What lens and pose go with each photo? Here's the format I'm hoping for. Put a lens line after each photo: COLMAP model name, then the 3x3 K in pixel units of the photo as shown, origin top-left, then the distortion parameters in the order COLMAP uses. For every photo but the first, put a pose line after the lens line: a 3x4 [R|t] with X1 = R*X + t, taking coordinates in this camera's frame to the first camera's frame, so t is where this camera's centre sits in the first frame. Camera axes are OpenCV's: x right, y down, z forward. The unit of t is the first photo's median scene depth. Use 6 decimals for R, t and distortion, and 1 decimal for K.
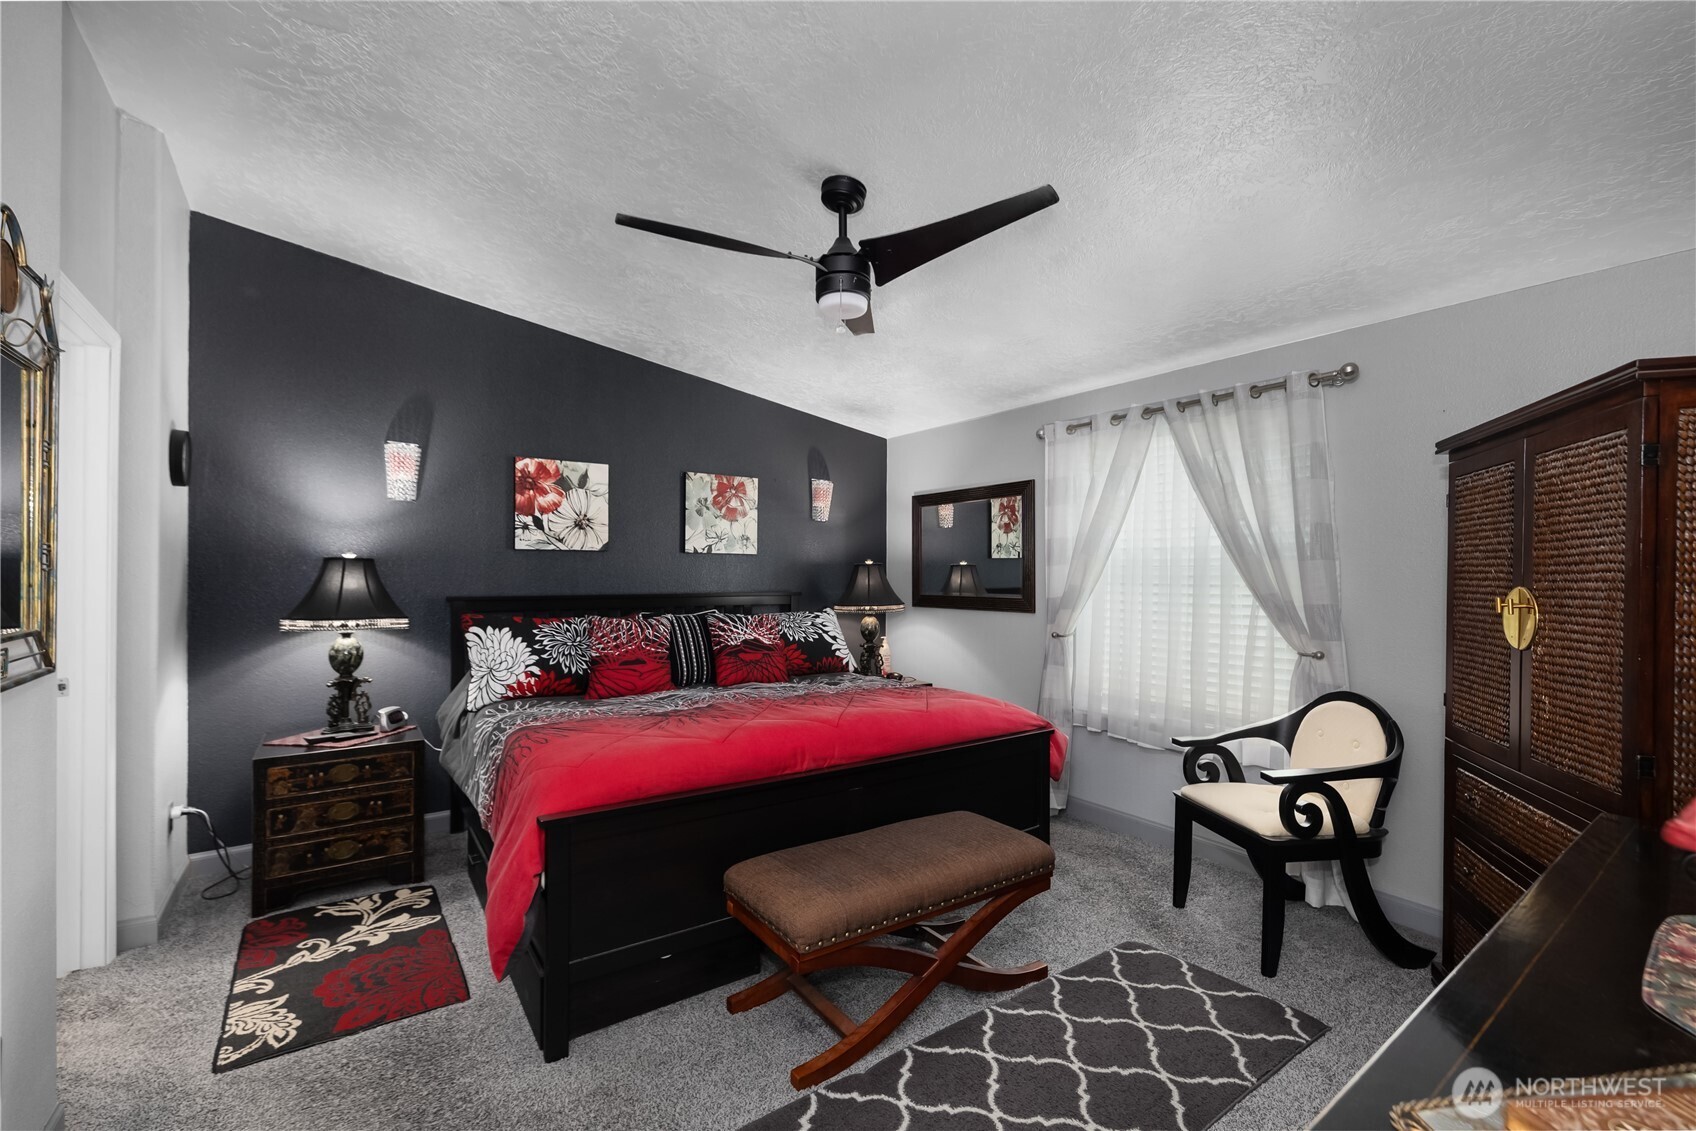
lens RADIAL K [[717.5, 0, 836.7], [0, 717.5, 573.2], [0, 0, 1]] dist [0.003409, 0.000315]
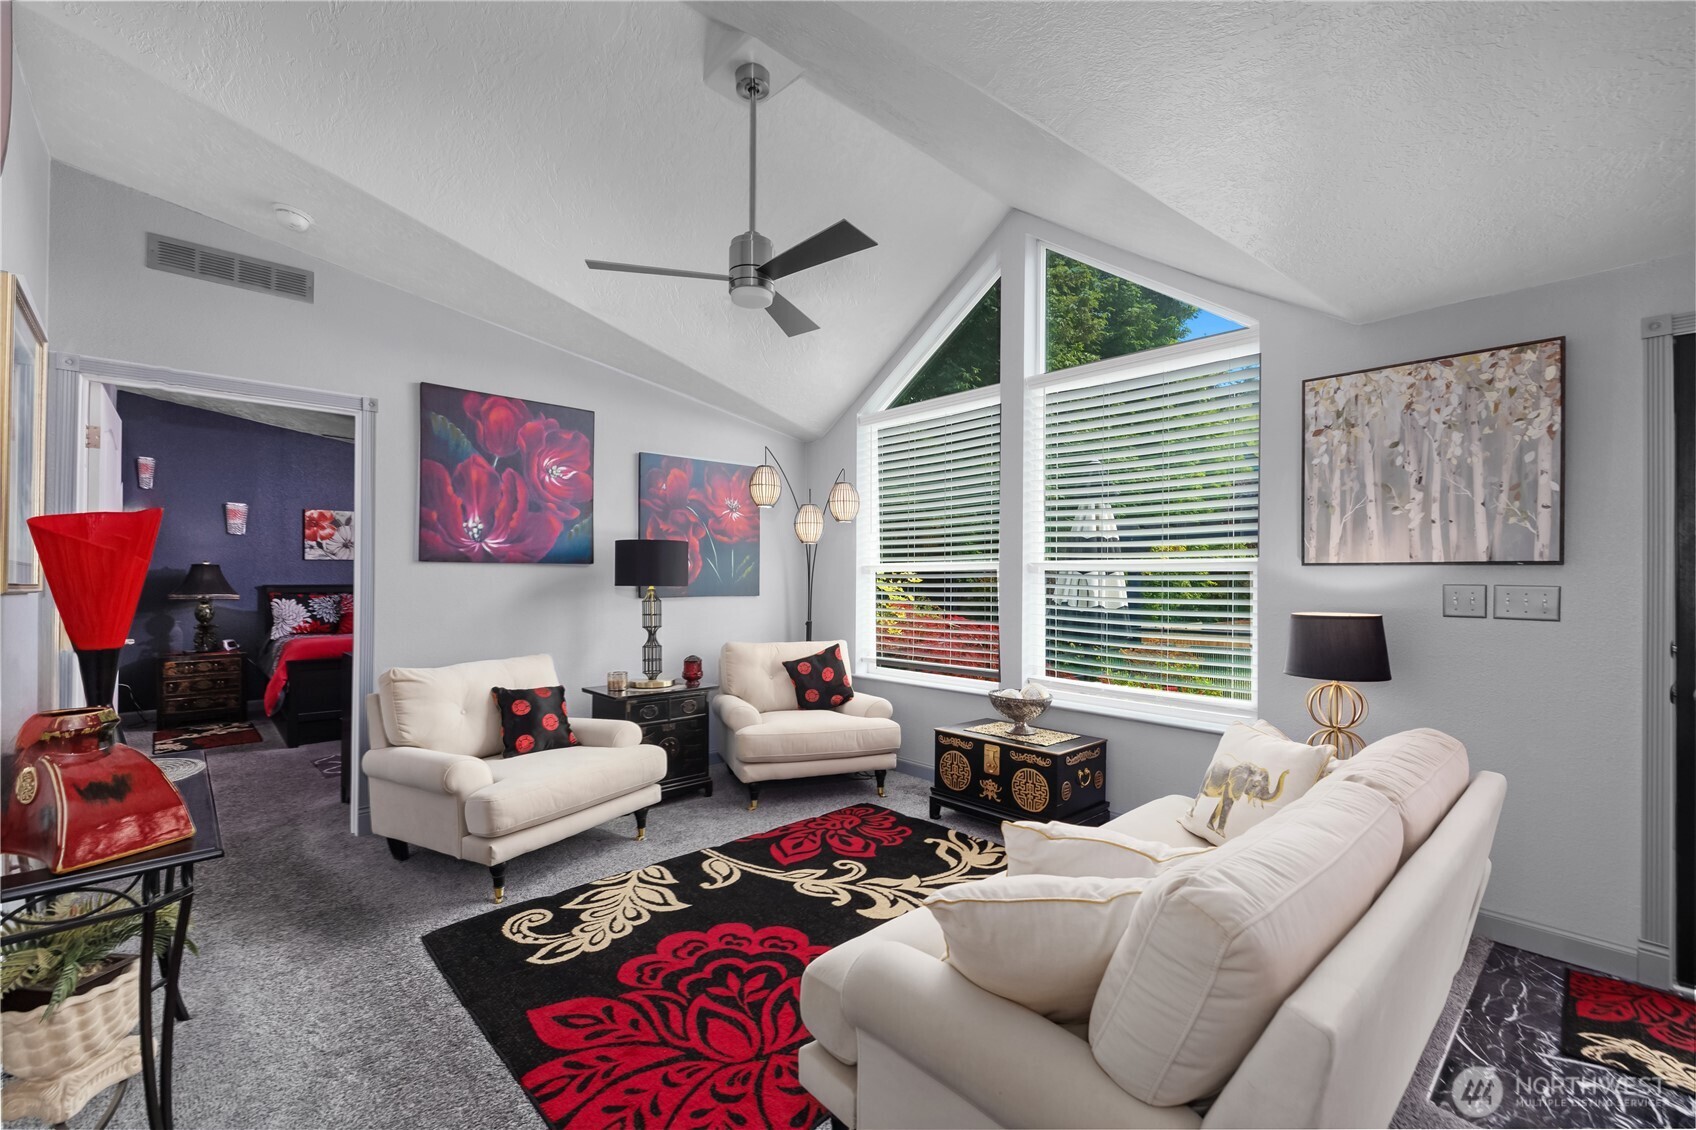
lens RADIAL K [[717.5, 0, 830.1], [0, 717.5, 573.2], [0, 0, 1]] dist [0.003409, 0.000315]
pose [[0.990472, 0.001846, 0.137699, 0.612234], [-0.000602, 0.999959, -0.009074, 0.017183], [-0.137710, 0.008904, 0.990433, -0.977997]]
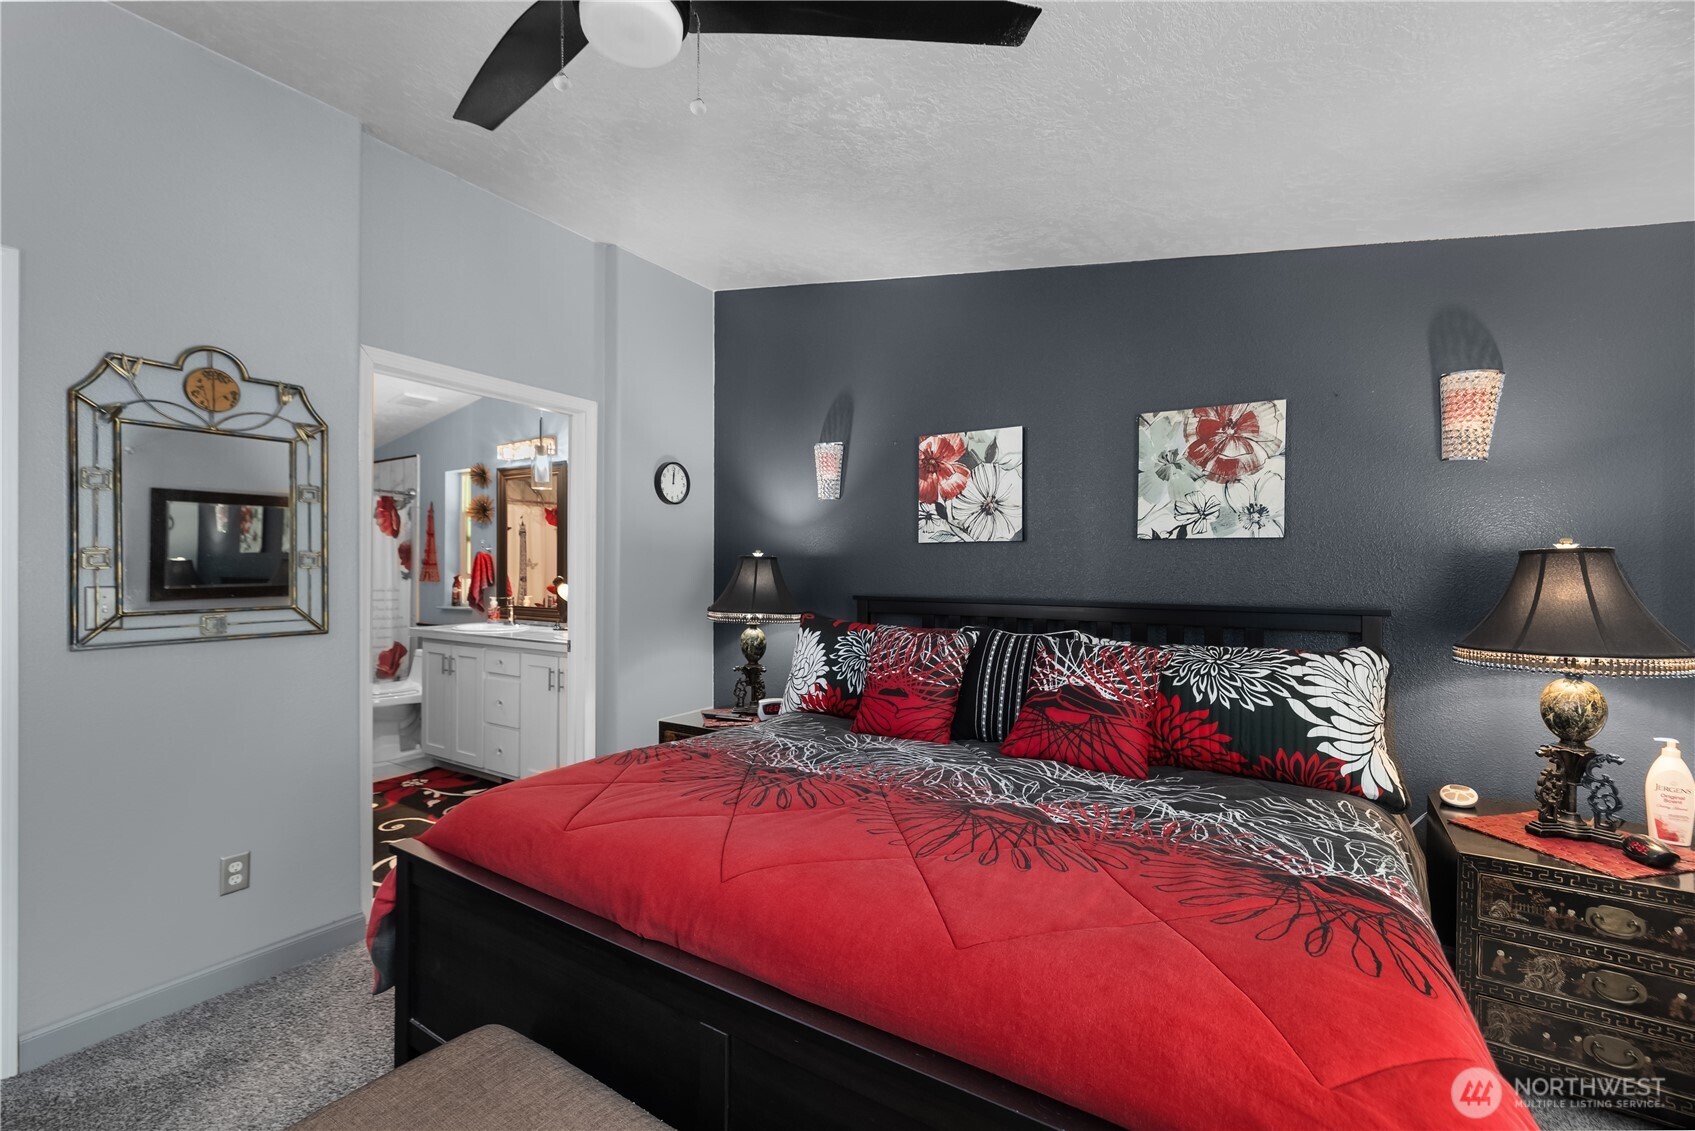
lens RADIAL K [[717.1, 0, 847.3], [0, 717.1, 568.3], [0, 0, 1]] dist [0.003409, 0.000315]
pose [[0.396869, -0.002540, -0.917872, 0.308659], [-0.003568, 0.999984, -0.004310, 0.001055], [0.917868, 0.004986, 0.396854, 0.560431]]
